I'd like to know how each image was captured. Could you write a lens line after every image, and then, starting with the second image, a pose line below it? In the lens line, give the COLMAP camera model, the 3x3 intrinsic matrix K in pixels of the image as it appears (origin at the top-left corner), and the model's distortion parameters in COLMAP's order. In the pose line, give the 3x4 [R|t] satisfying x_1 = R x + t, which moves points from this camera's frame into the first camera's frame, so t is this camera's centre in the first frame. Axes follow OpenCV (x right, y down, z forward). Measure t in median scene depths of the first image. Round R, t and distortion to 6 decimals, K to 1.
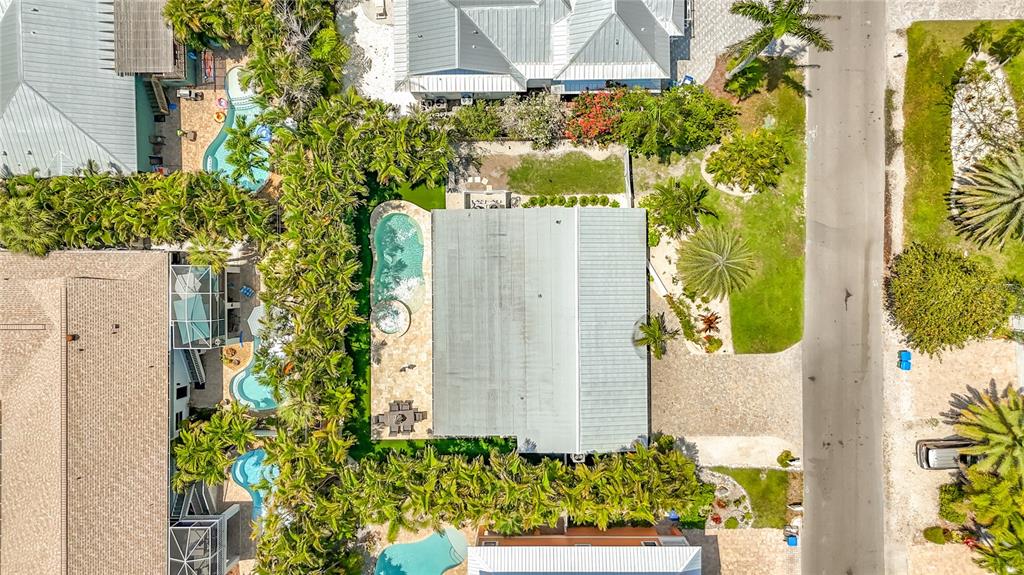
lens RADIAL K [[798.4, 0, 513.1], [0, 798.4, 293.4], [0, 0, 1]] dist [0.004766, -0.097862]
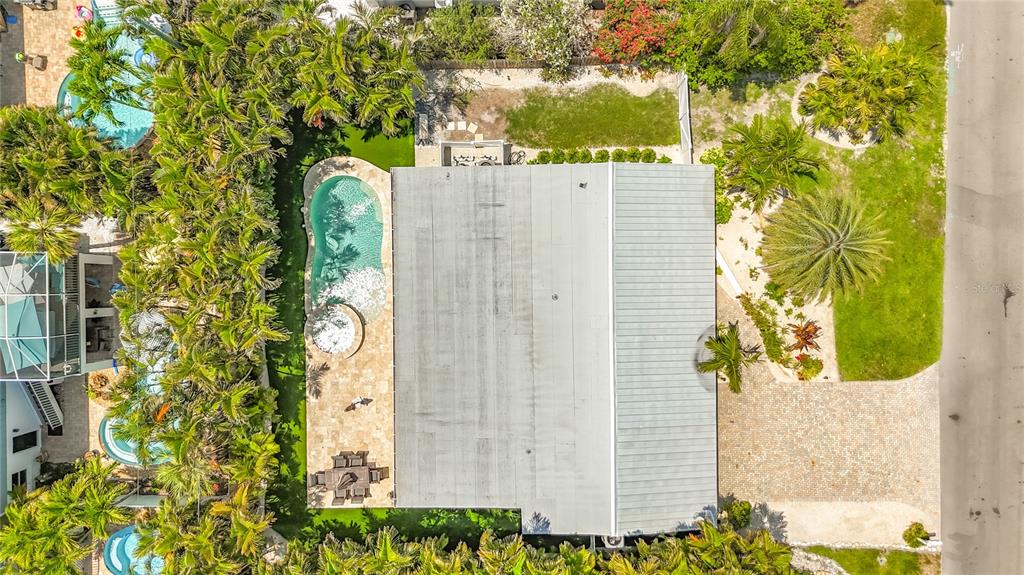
lens RADIAL K [[798.4, 0, 513.1], [0, 798.4, 293.4], [0, 0, 1]] dist [0.004766, -0.097862]
pose [[0.999988, -0.003119, -0.003869, 0.001194], [0.003133, 0.999988, 0.003692, -0.002518], [0.003858, -0.003704, 0.999986, 0.323511]]
